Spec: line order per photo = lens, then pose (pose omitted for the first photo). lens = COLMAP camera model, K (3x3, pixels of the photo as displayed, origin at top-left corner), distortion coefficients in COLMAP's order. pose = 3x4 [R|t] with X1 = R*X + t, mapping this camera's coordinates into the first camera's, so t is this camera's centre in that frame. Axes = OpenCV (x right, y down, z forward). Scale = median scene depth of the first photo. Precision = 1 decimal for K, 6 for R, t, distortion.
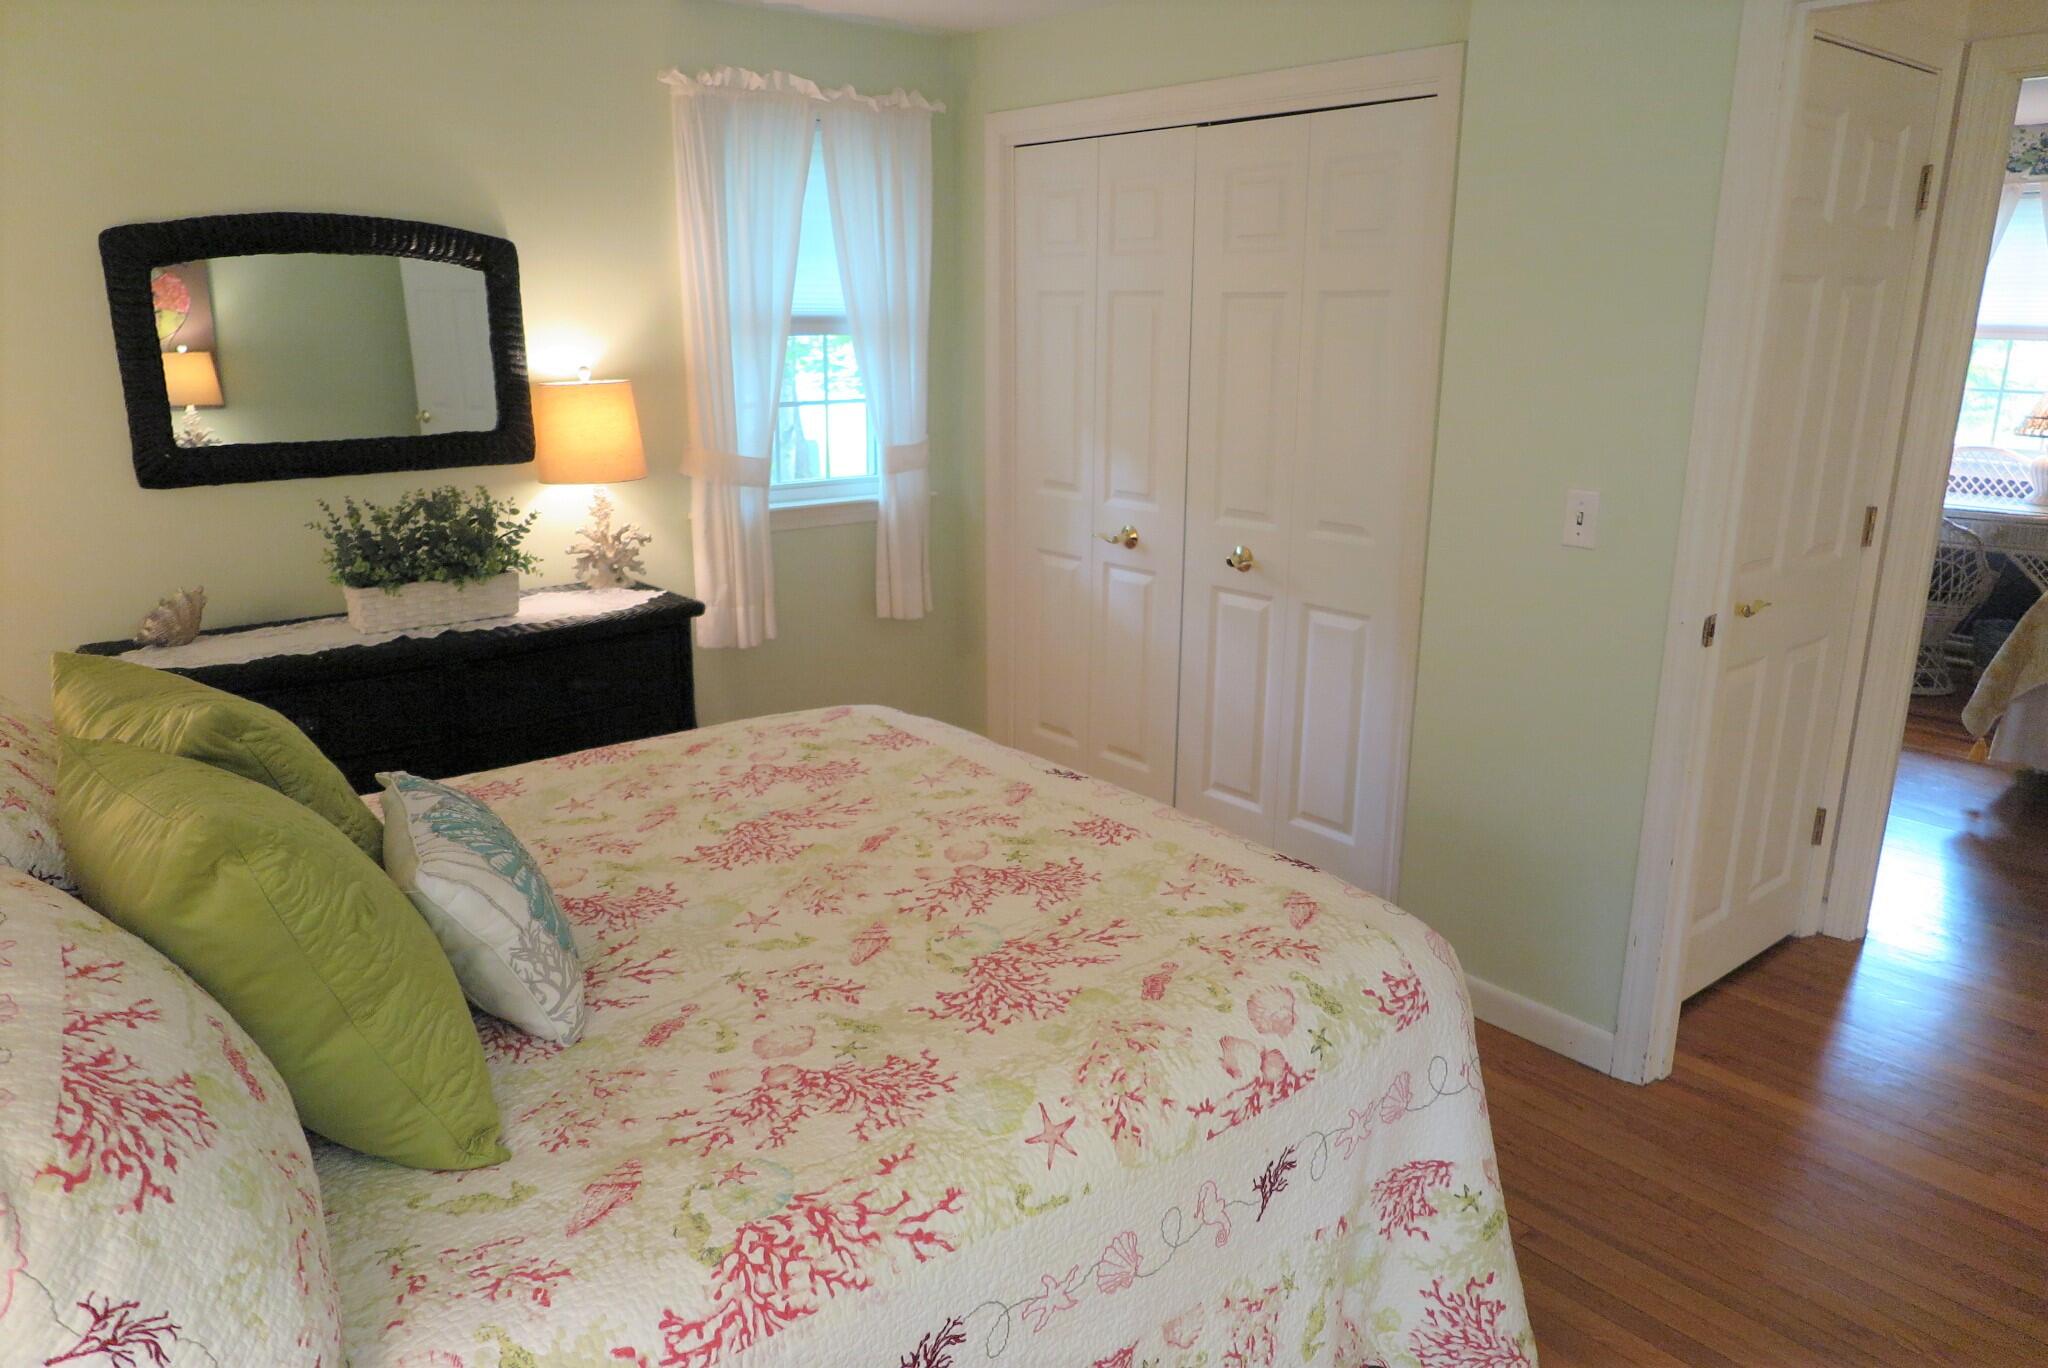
lens RADIAL K [[1431.6, 0, 1024.0], [0, 1431.6, 684.0], [0, 0, 1]] dist [-0.026267, 0.000557]
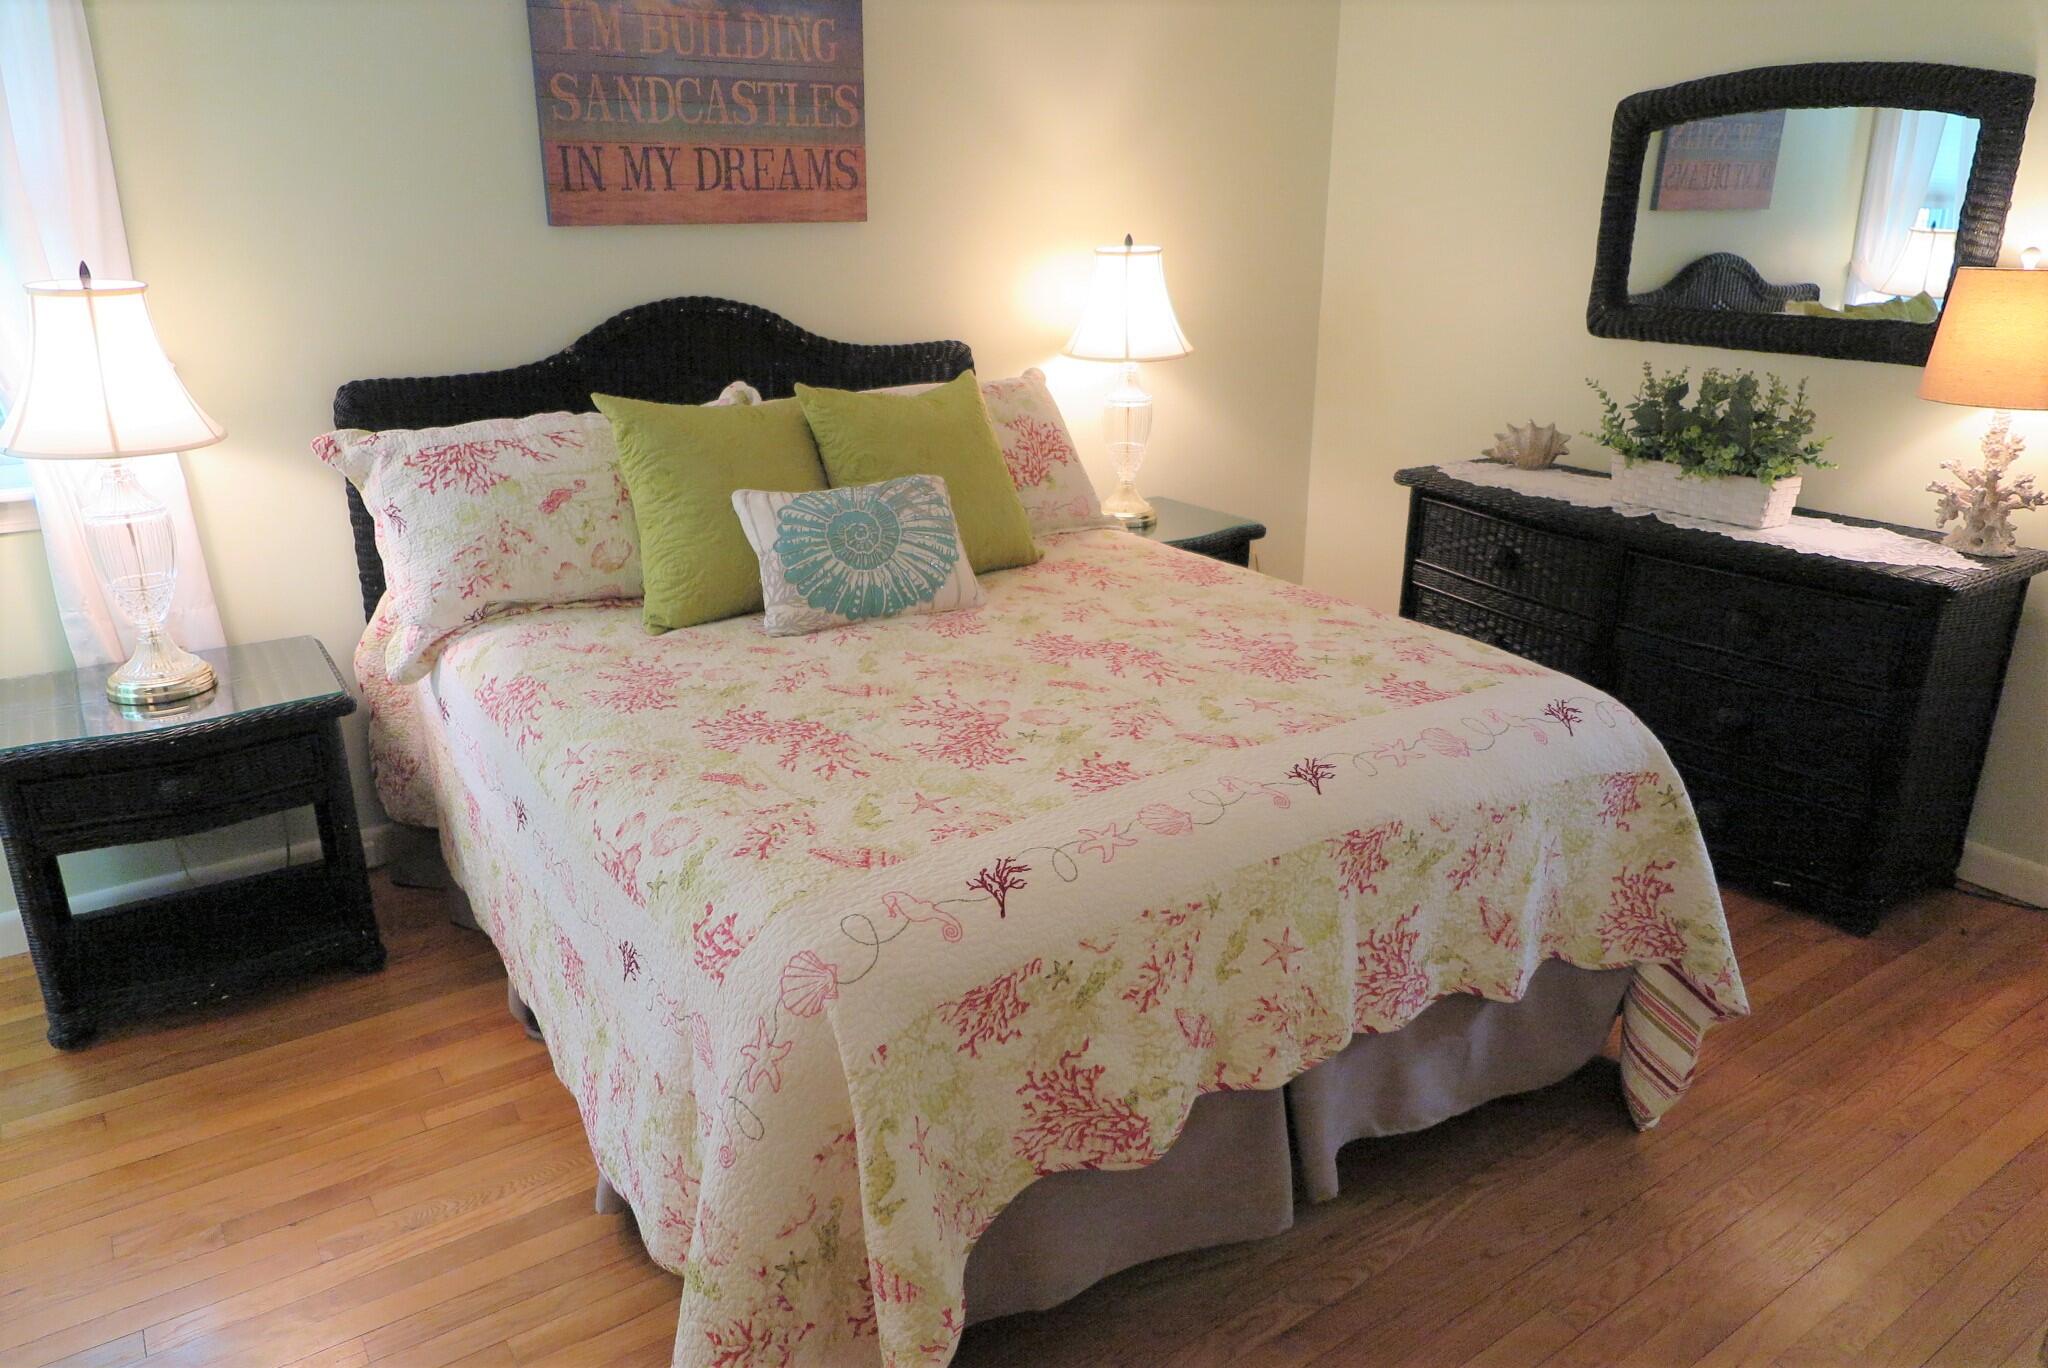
lens RADIAL K [[1411.9, 0, 1016.9], [0, 1411.9, 676.7], [0, 0, 1]] dist [-0.005325, 0.004338]
pose [[-0.102625, 0.321607, -0.941296, 0.780477], [-0.256618, 0.905700, 0.337423, -0.208364], [0.961049, 0.276181, -0.010417, 0.881235]]
